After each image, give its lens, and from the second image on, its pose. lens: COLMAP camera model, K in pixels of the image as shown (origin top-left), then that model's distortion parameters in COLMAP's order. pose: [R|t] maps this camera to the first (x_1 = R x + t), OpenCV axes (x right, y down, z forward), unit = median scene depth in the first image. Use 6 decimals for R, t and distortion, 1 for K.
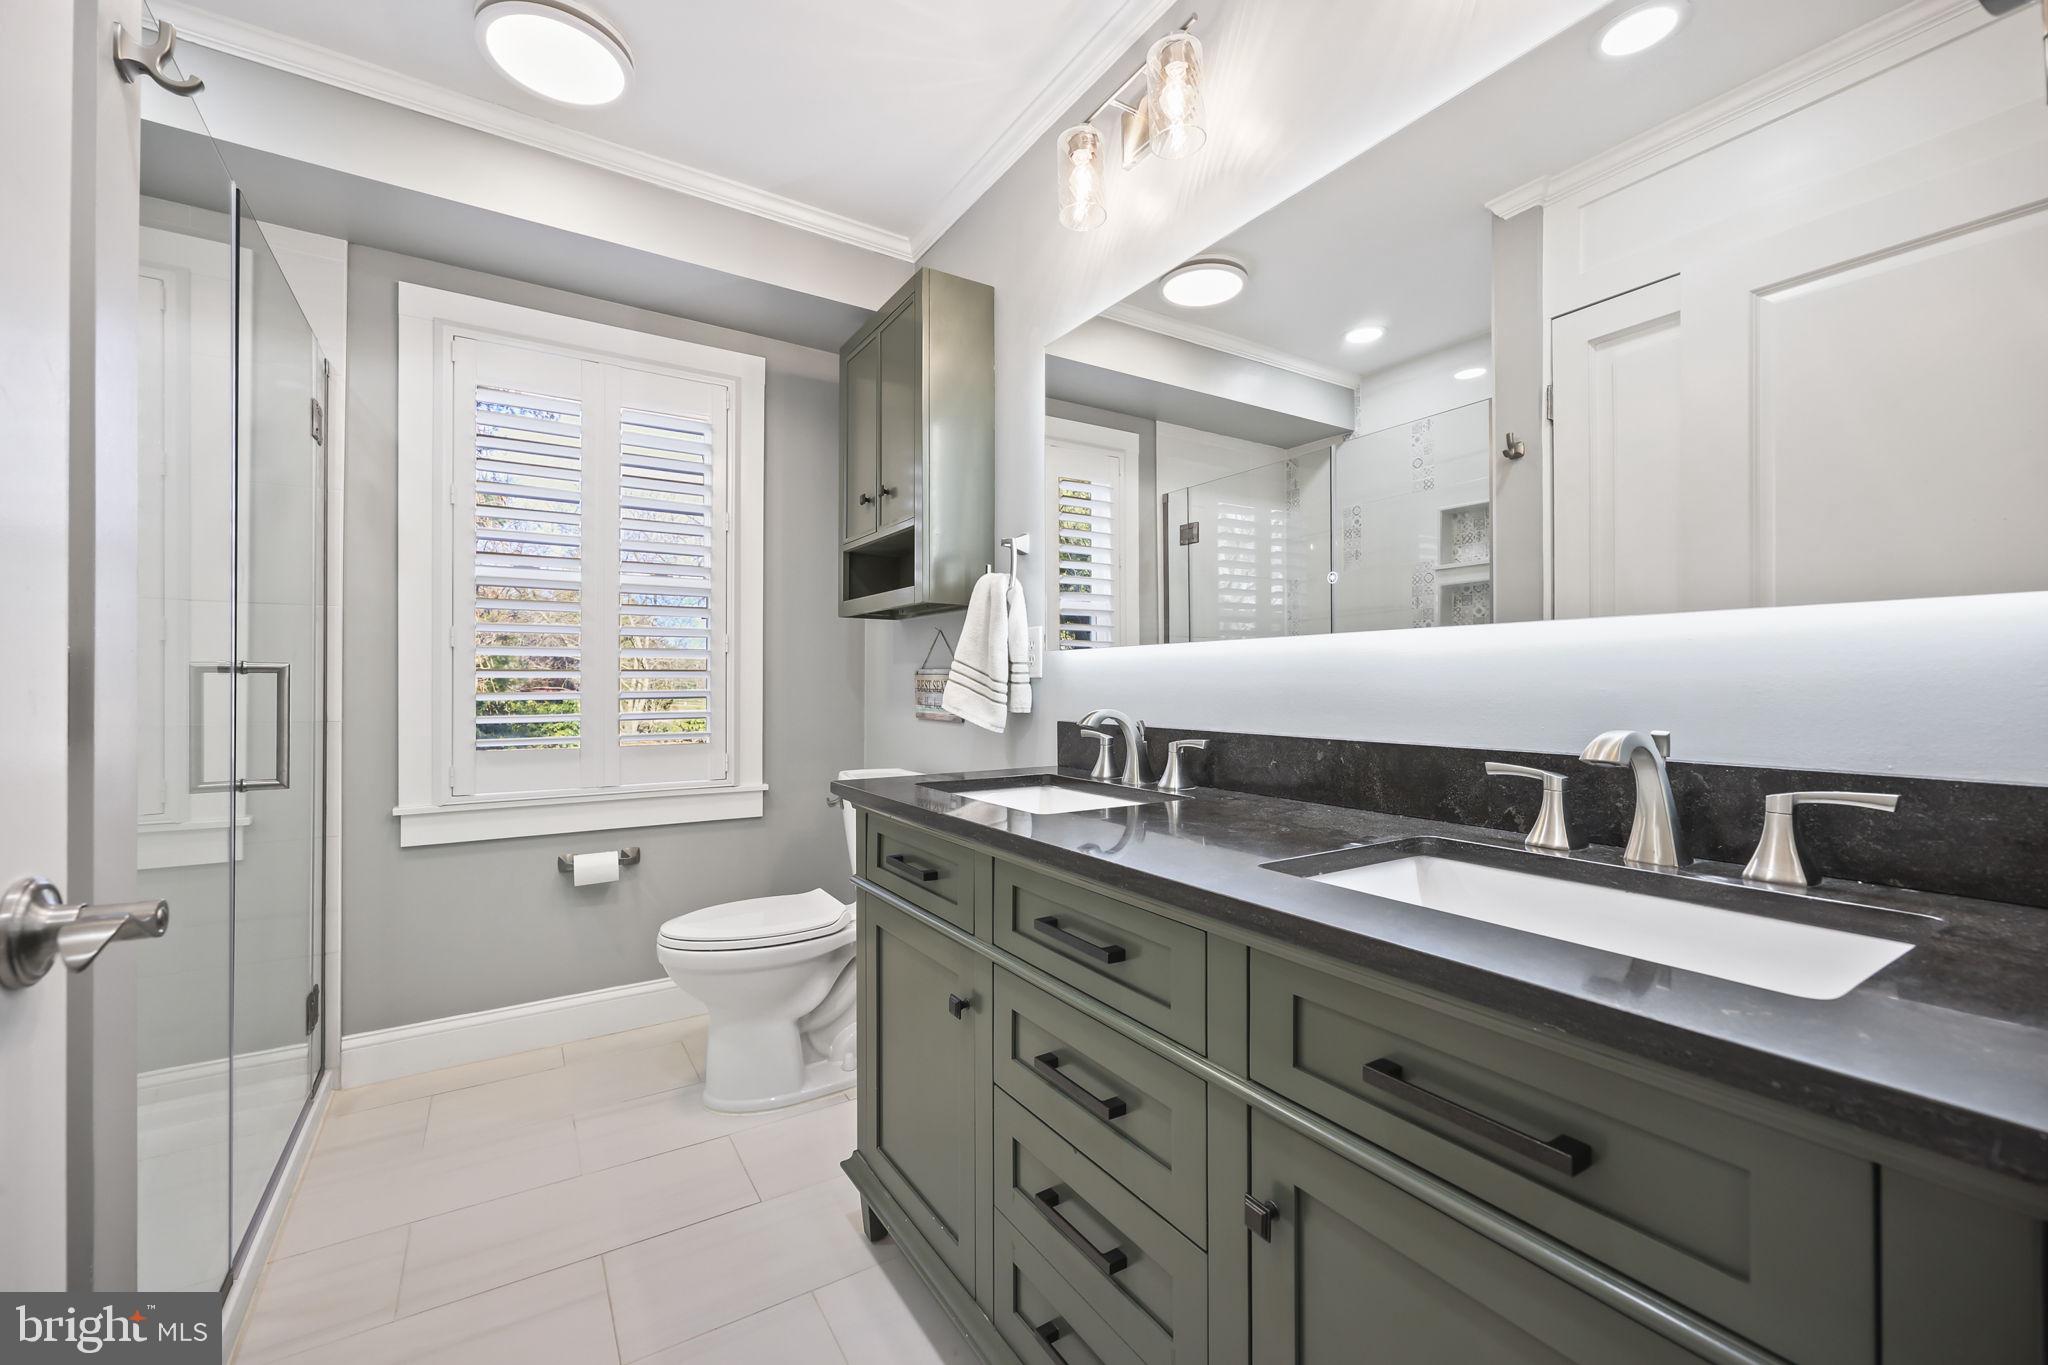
lens RADIAL K [[852.2, 0, 1030.0], [0, 852.2, 681.2], [0, 0, 1]] dist [0.001797, 0.000257]
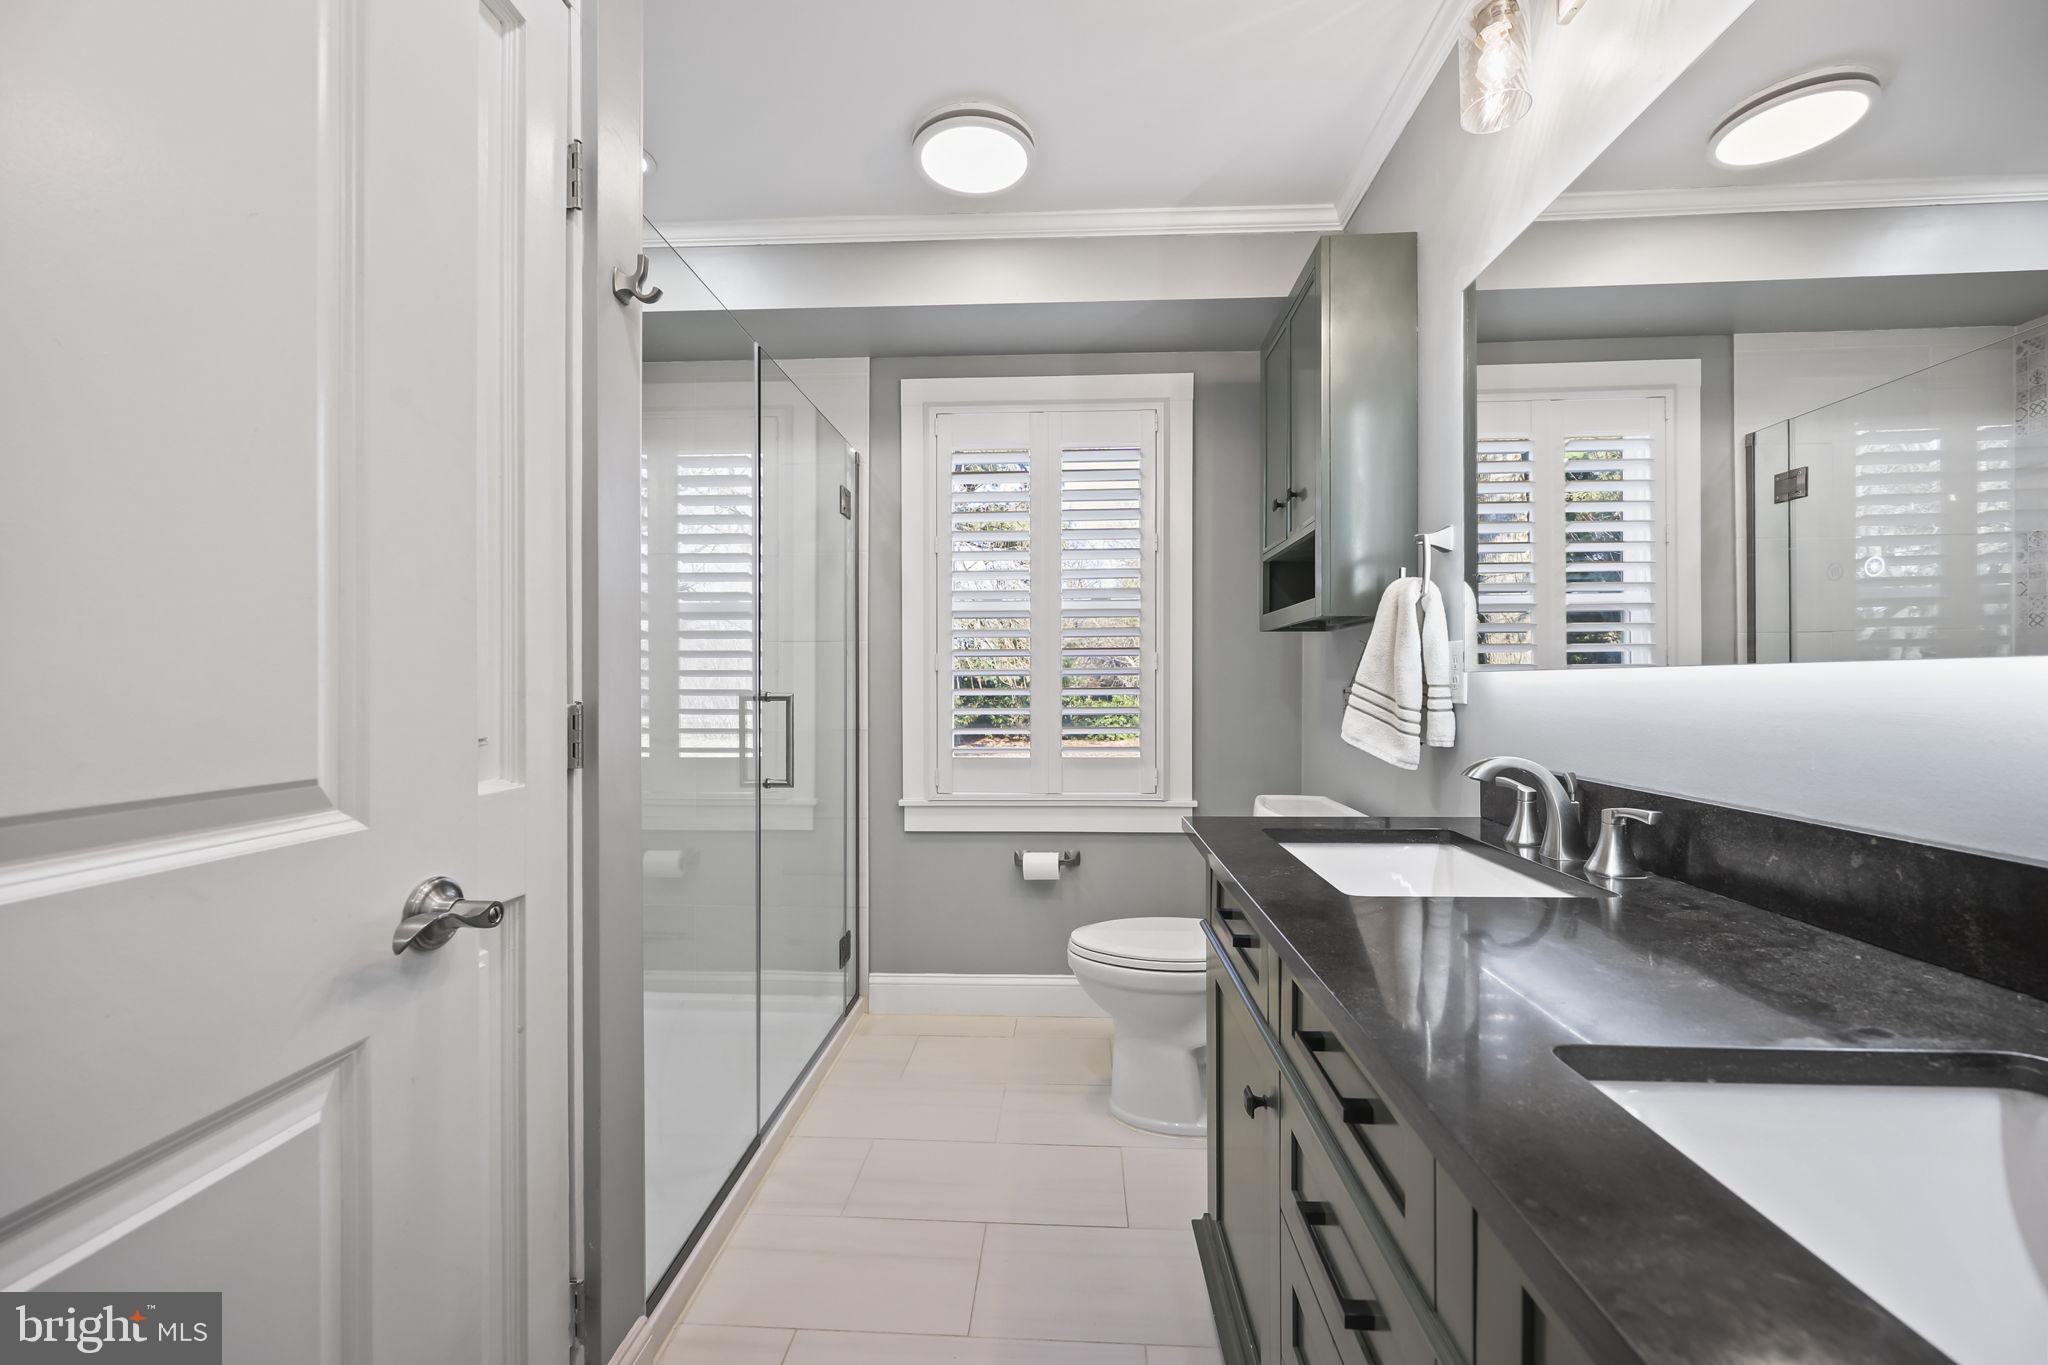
lens RADIAL K [[845.5, 0, 1024.0], [0, 845.5, 682.5], [0, 0, 1]] dist [0.000343, 0.000054]
pose [[0.805110, -0.001643, -0.593123, 0.143184], [0.006022, 0.999967, 0.005405, -0.029983], [0.593095, -0.007923, 0.805094, 0.106381]]
